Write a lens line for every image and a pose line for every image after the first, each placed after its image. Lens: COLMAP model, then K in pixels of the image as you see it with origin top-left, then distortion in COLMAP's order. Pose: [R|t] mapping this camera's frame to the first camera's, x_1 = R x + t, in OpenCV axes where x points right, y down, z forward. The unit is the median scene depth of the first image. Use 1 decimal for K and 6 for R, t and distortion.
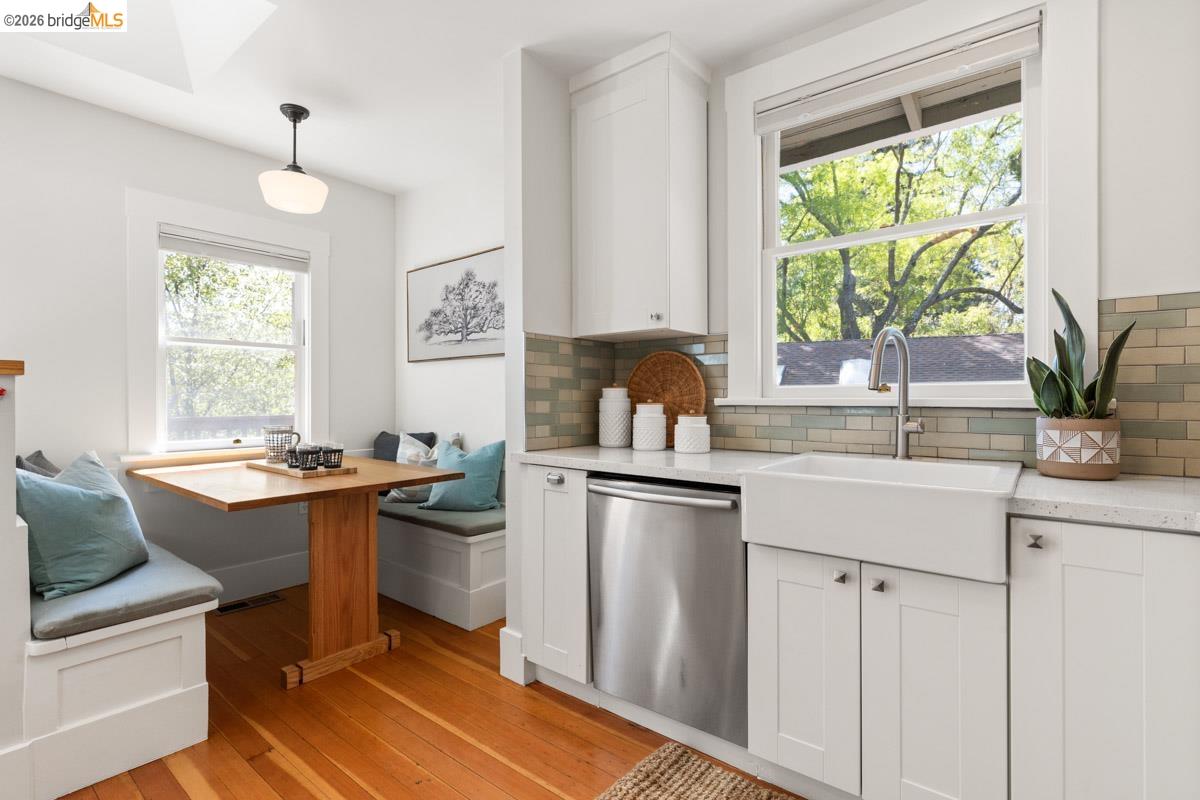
lens RADIAL K [[565.0, 0, 597.3], [0, 565.0, 399.9], [0, 0, 1]] dist [-0.000492, -0.001200]
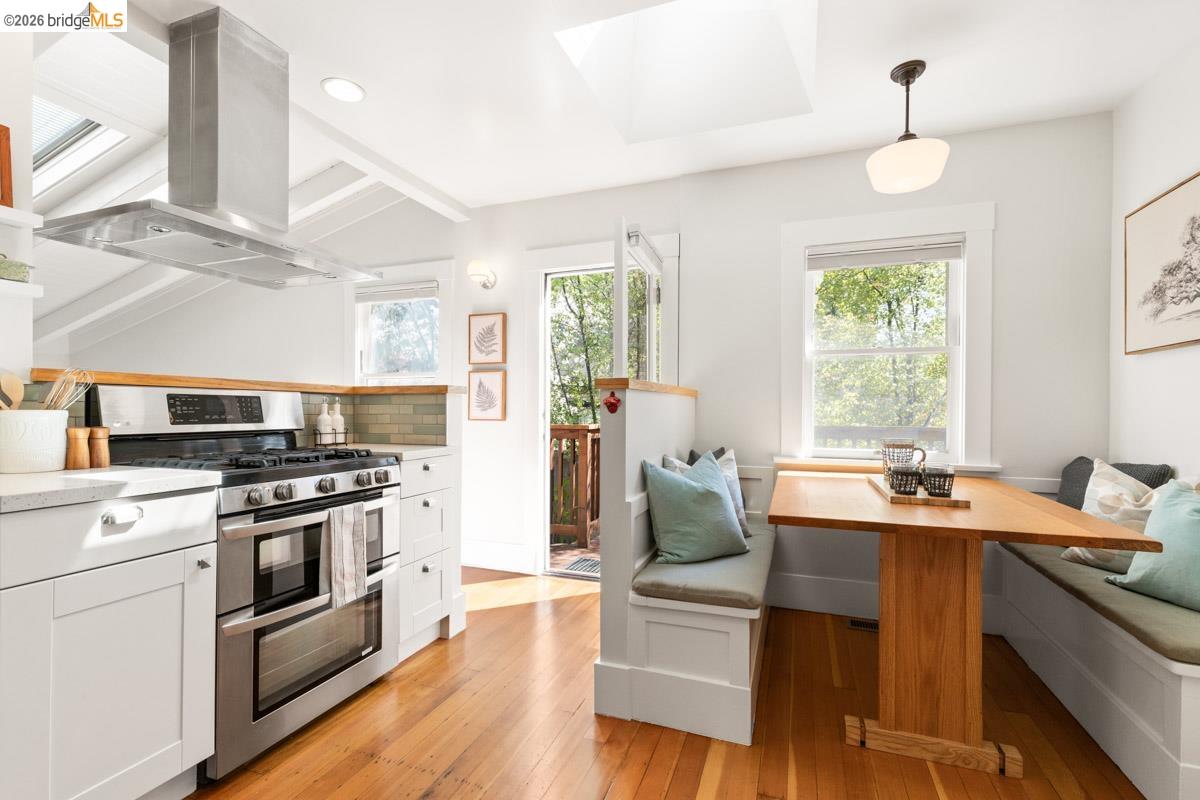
lens RADIAL K [[540.5, 0, 594.3], [0, 540.5, 407.9], [0, 0, 1]] dist [0.008223, -0.002535]
pose [[0.317262, 0.003492, -0.948332, 0.097057], [-0.008364, 0.999965, 0.000884, 0.000375], [0.948301, 0.007651, 0.317280, 0.304134]]
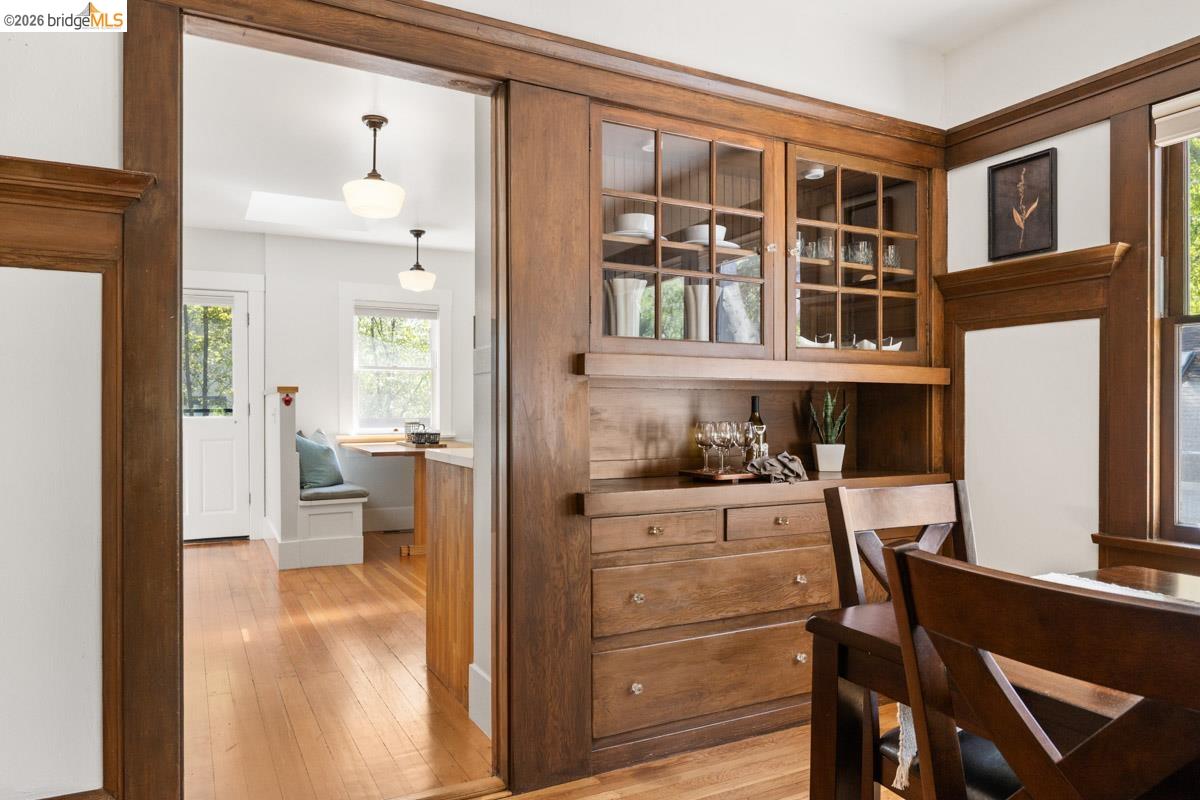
lens RADIAL K [[794.0, 0, 609.9], [0, 794.0, 414.9], [0, 0, 1]] dist [-0.001240, 0.000413]
pose [[0.921941, 0.004860, -0.387300, 0.943655], [-0.002550, 0.999976, 0.006480, 0.017494], [0.387322, -0.004987, 0.921931, -0.995102]]
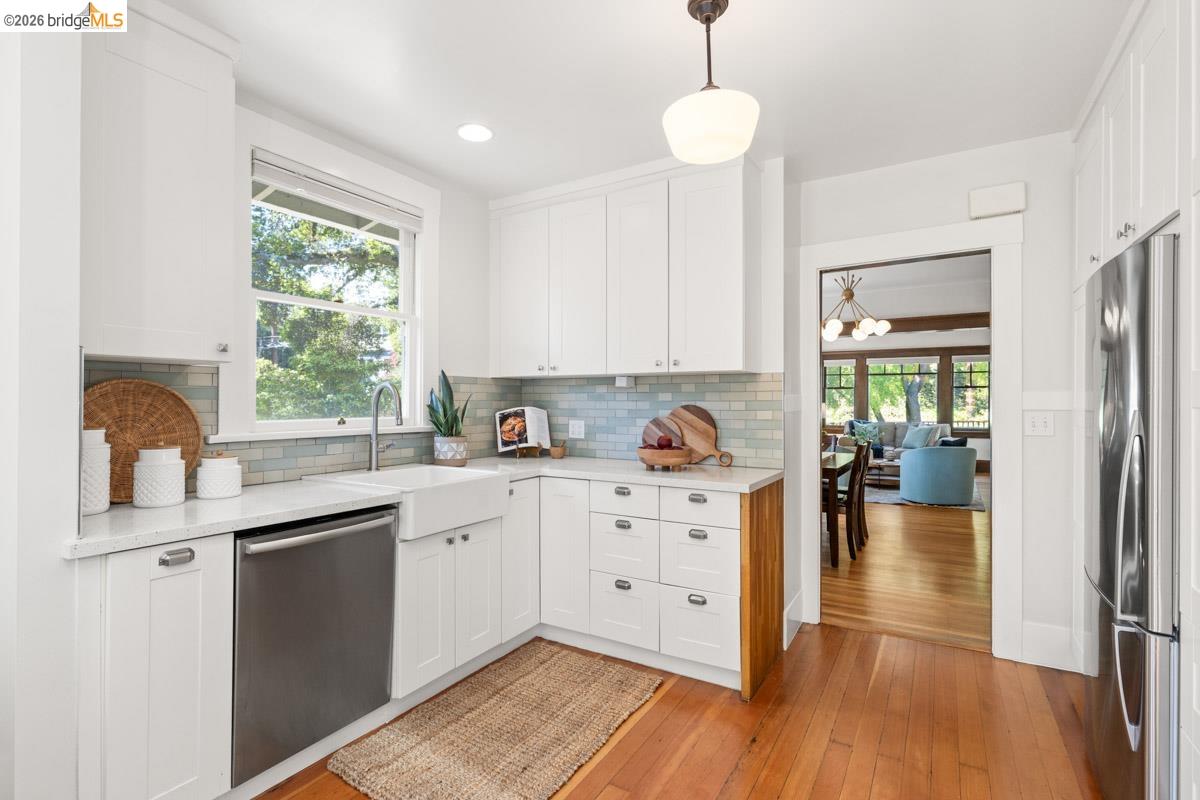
lens RADIAL K [[565.0, 0, 590.2], [0, 565.0, 394.4], [0, 0, 1]] dist [-0.000492, -0.001200]
pose [[-0.126405, 0.013975, 0.991880, -0.701322], [0.000212, 0.999901, -0.014061, -0.051598], [-0.991979, -0.001567, -0.126395, 0.442844]]
